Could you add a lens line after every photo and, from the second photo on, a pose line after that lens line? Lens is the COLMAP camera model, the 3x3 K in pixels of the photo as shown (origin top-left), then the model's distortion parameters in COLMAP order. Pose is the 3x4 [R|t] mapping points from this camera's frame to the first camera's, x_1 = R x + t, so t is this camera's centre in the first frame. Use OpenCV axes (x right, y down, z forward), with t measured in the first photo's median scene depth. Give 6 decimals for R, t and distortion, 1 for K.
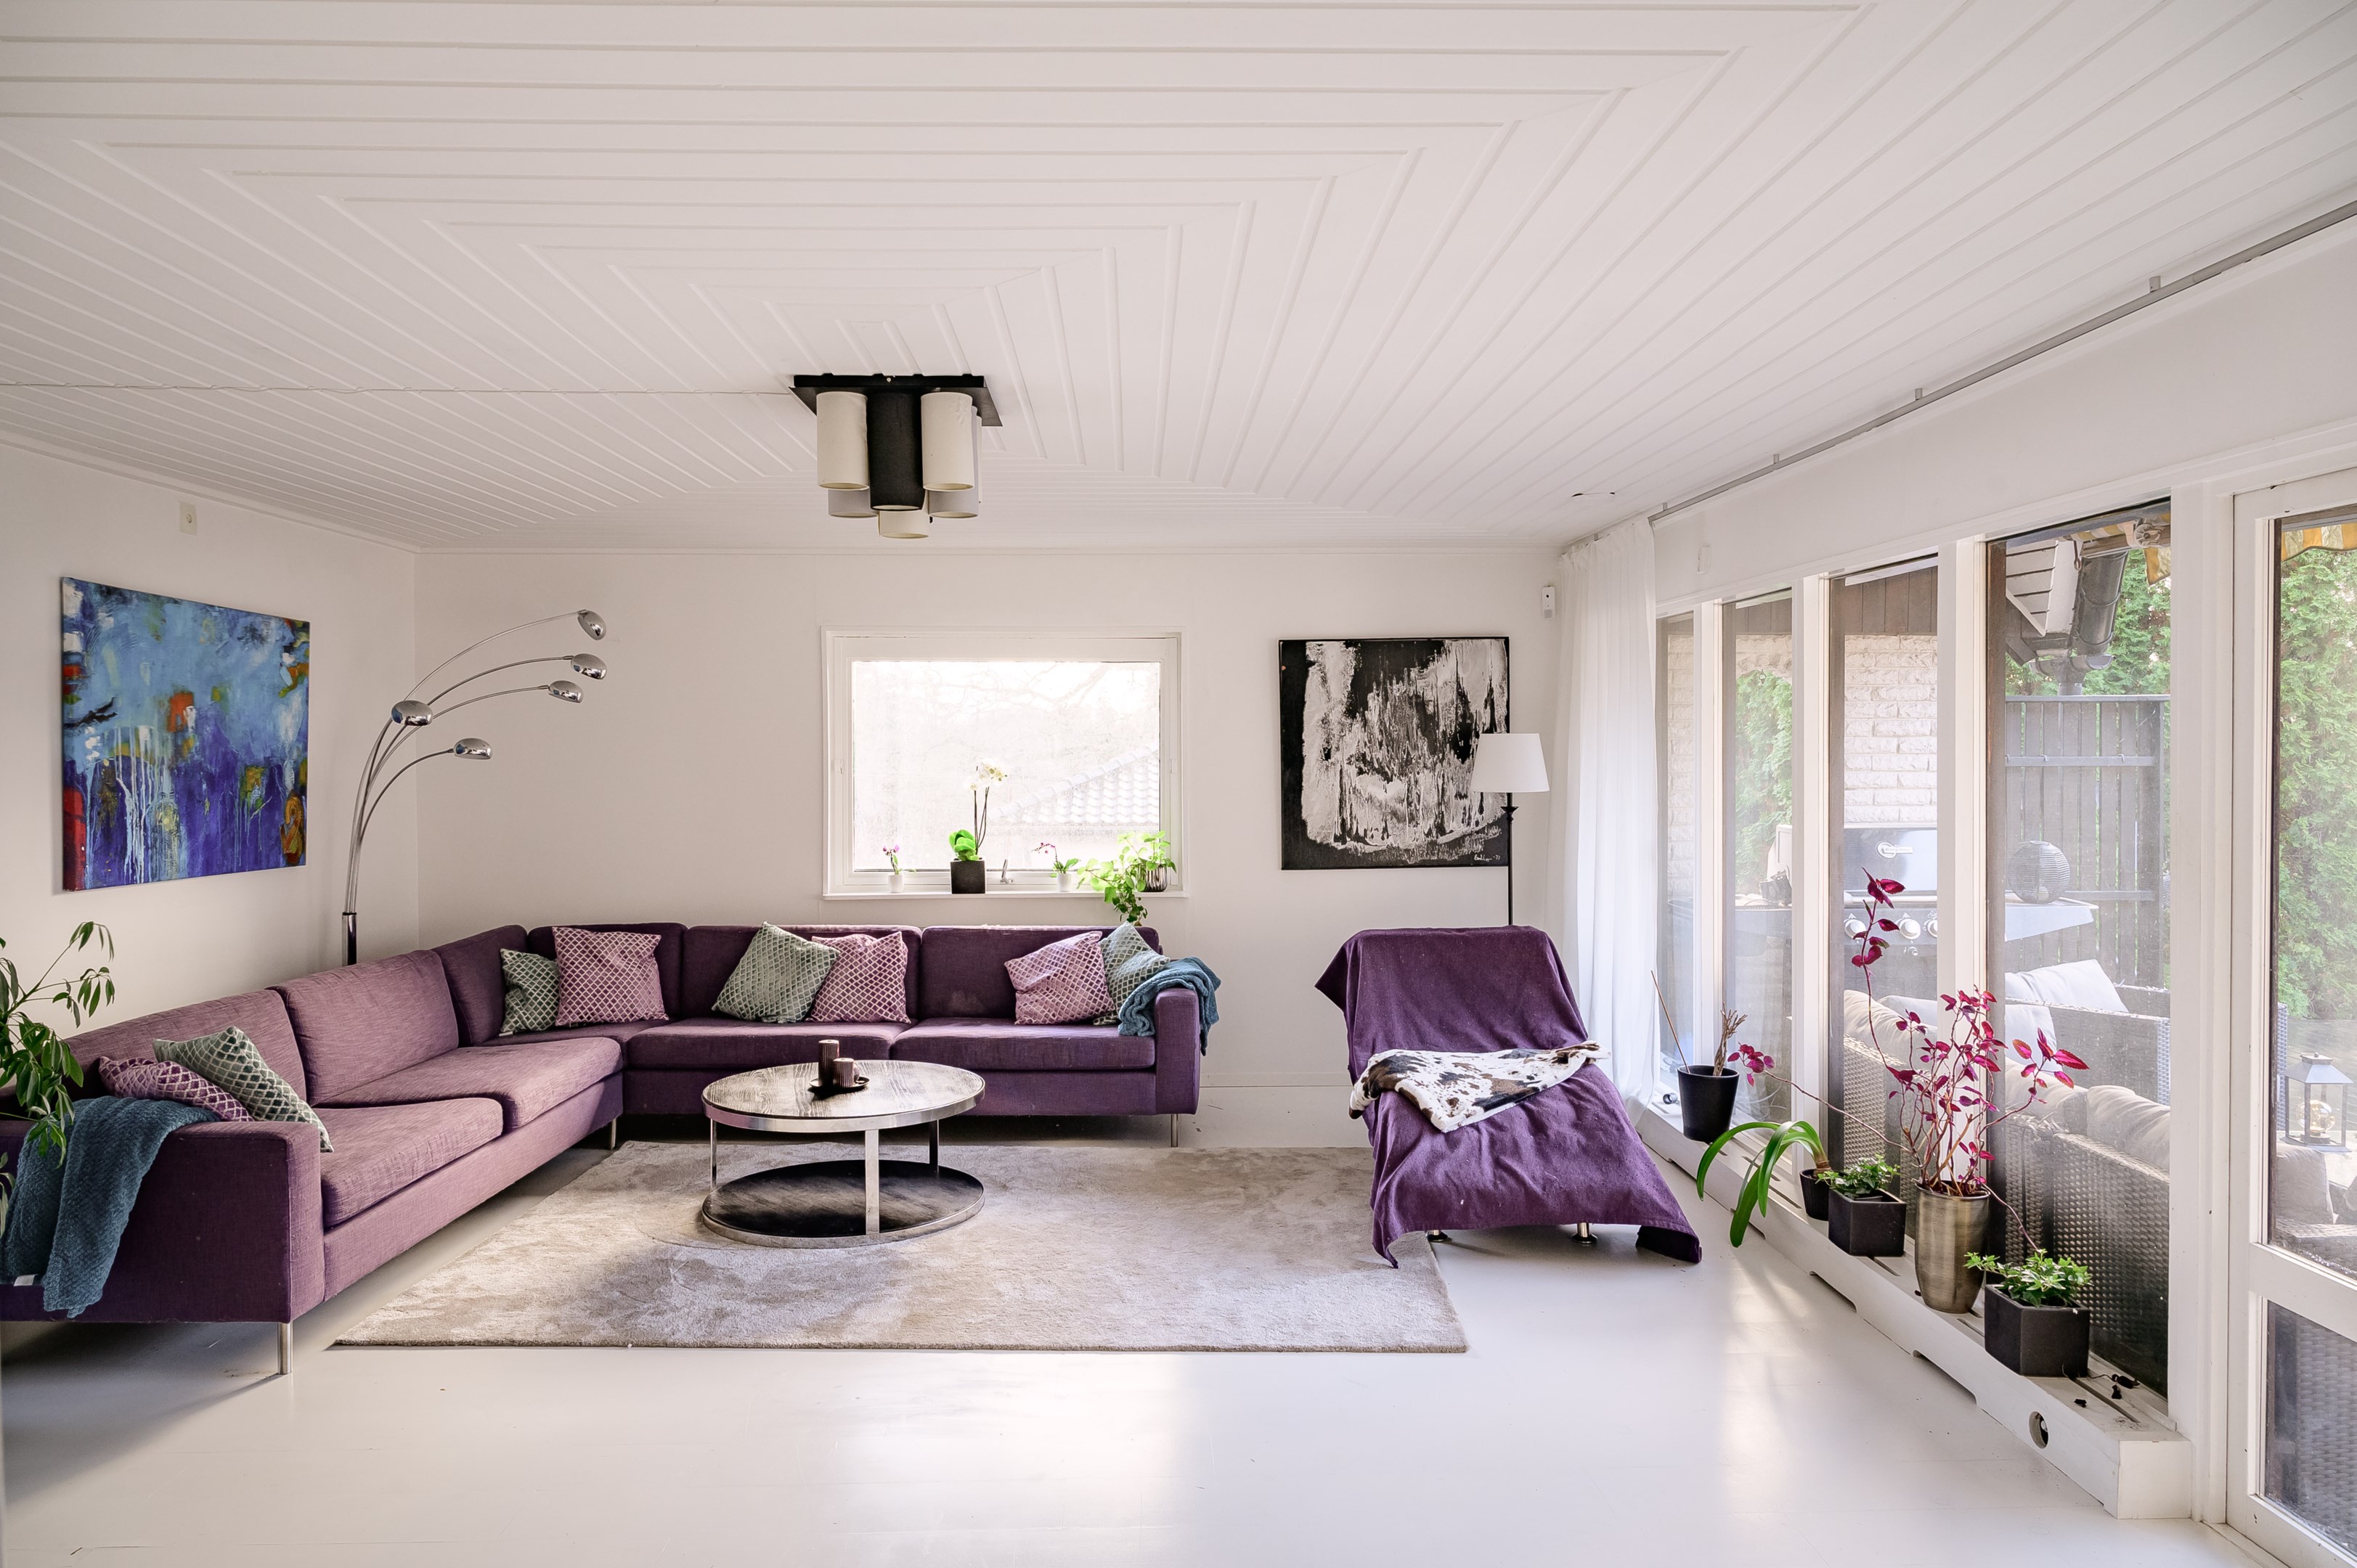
lens RADIAL K [[1600.4, 0, 1178.8], [0, 1600.4, 783.5], [0, 0, 1]] dist [0.005820, 0.005801]
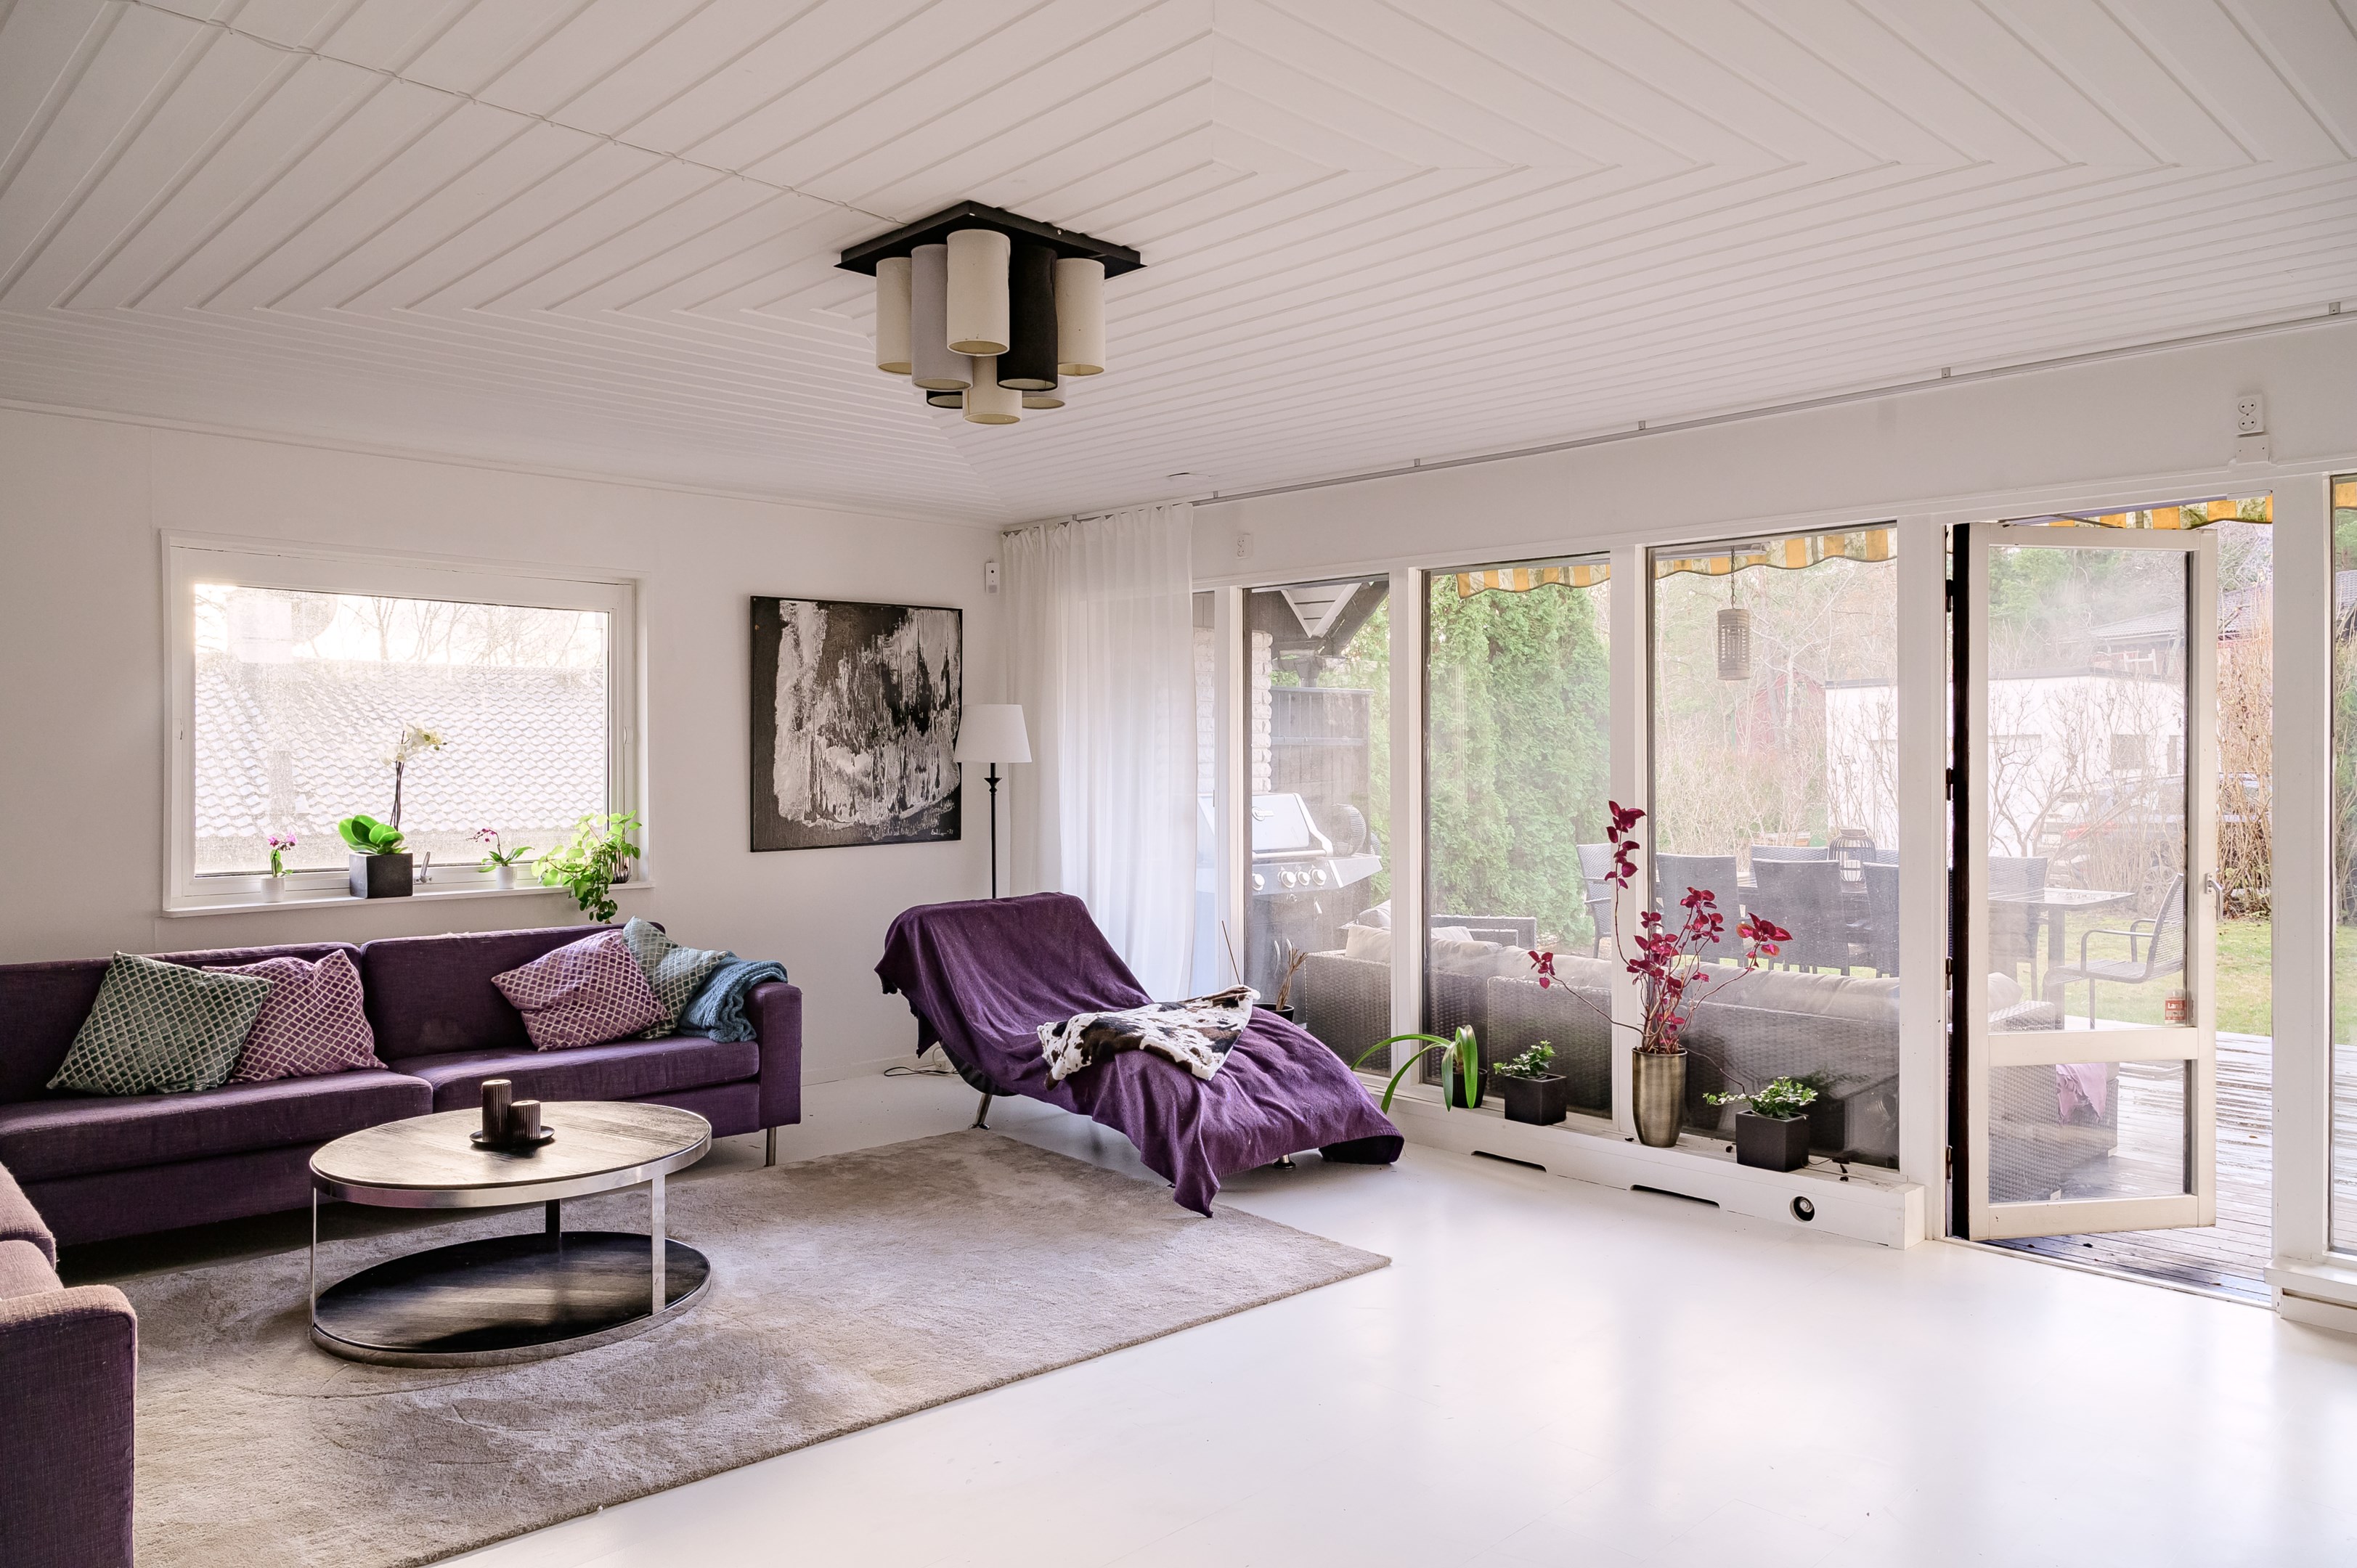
lens RADIAL K [[1600.4, 0, 1181.5], [0, 1600.4, 773.8], [0, 0, 1]] dist [0.005820, 0.005801]
pose [[0.735706, -0.002629, 0.677295, -0.391553], [0.013317, 0.999855, -0.010585, 0.024413], [-0.677170, 0.016807, 0.735635, 0.189128]]
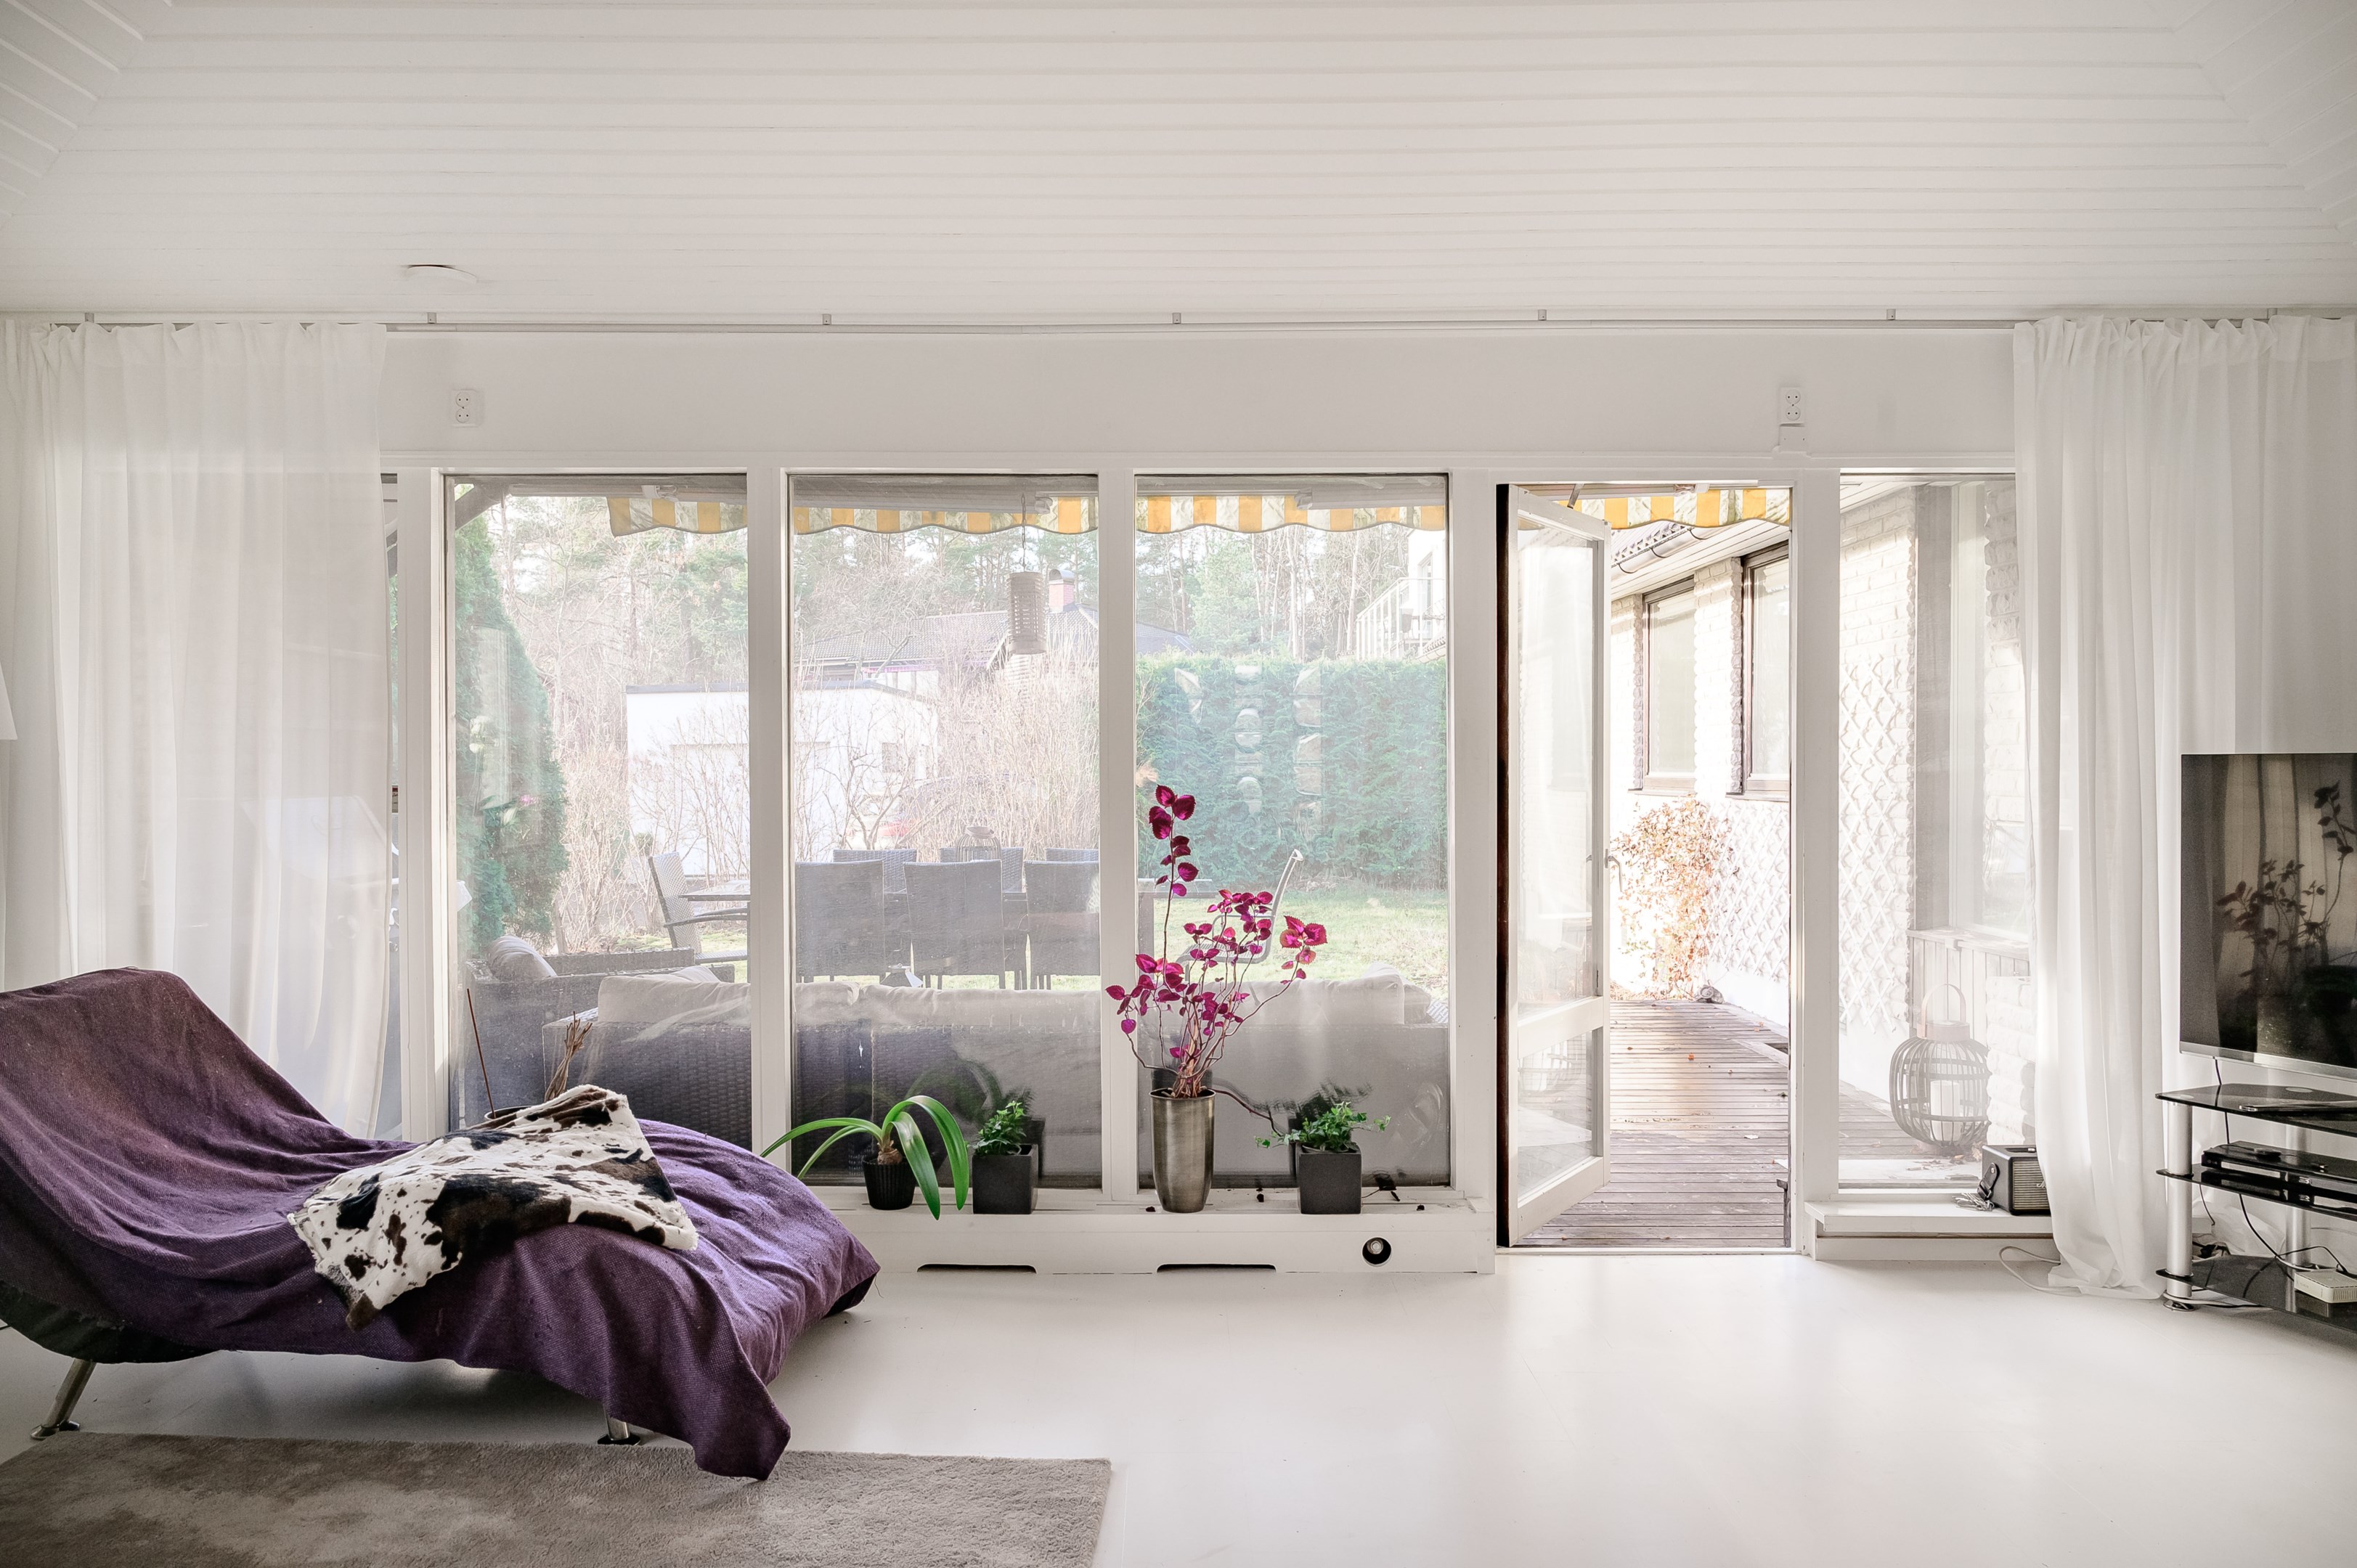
lens RADIAL K [[1600.4, 0, 1167.3], [0, 1600.4, 776.5], [0, 0, 1]] dist [0.005820, 0.005801]
pose [[0.034800, -0.002127, 0.999392, -0.327799], [0.024193, 0.999706, 0.001286, 0.027502], [-0.999101, 0.024133, 0.034841, 0.575649]]
